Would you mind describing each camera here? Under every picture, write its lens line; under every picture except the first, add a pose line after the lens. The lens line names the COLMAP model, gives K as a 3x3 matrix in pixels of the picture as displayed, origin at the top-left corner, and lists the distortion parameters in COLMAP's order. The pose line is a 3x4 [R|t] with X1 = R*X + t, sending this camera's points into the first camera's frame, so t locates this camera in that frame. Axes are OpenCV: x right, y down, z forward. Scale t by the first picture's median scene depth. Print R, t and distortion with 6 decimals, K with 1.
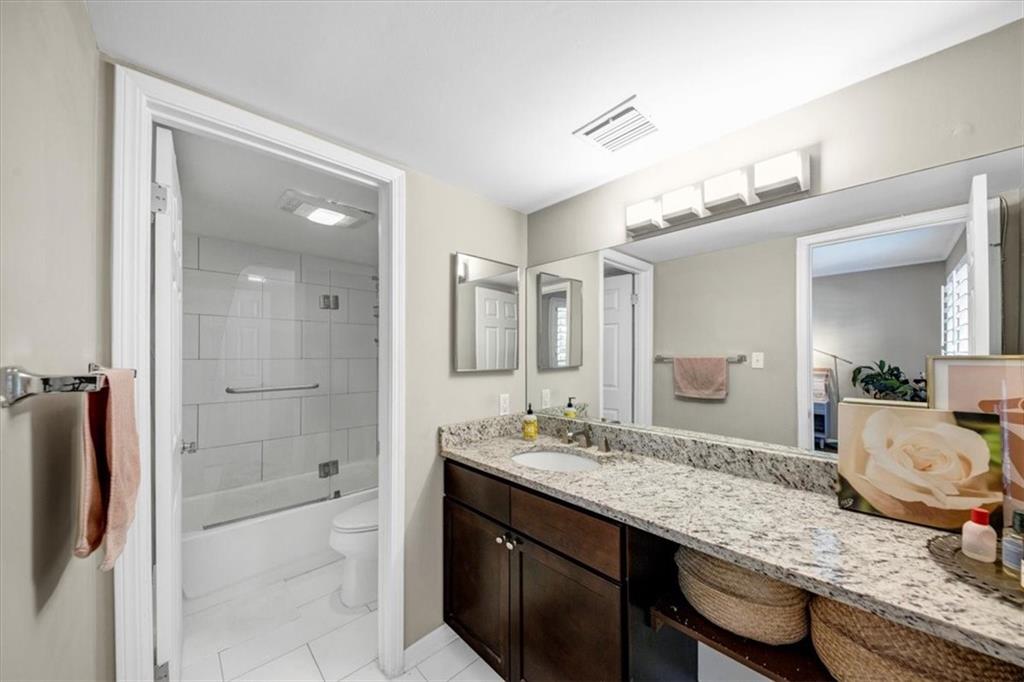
lens RADIAL K [[372.3, 0, 508.7], [0, 372.3, 349.1], [0, 0, 1]] dist [0.020514, -0.012353]
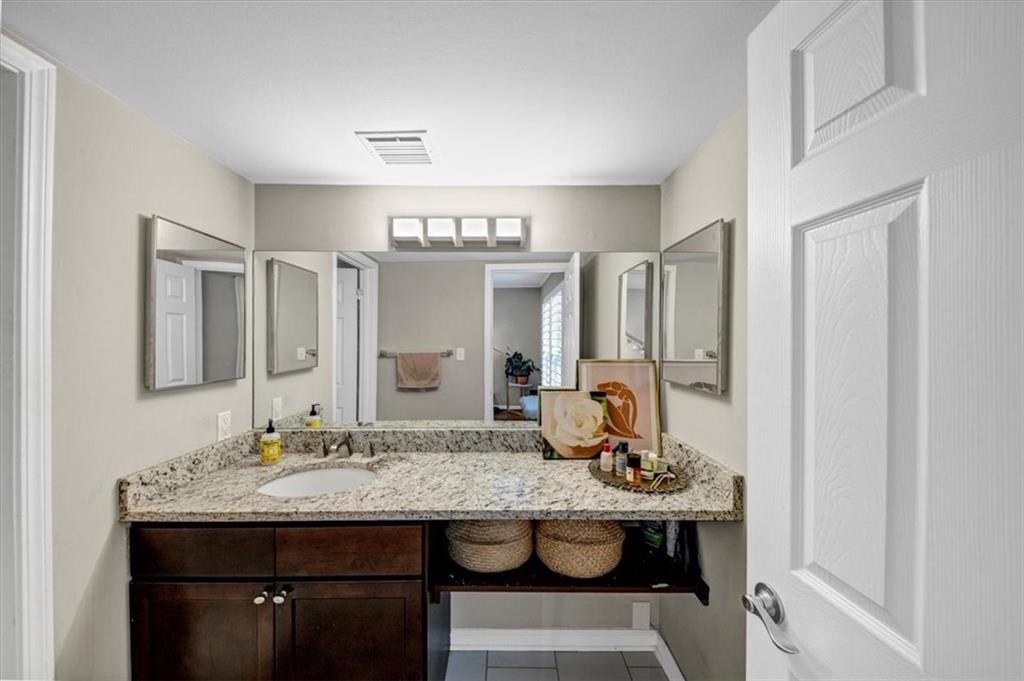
lens RADIAL K [[367.9, 0, 511.4], [0, 367.9, 333.1], [0, 0, 1]] dist [0.022087, -0.011310]
pose [[0.658071, 0.014462, 0.752817, -0.276959], [-0.019548, 0.999807, -0.002118, -0.071400], [-0.752702, -0.013322, 0.658227, 0.072443]]
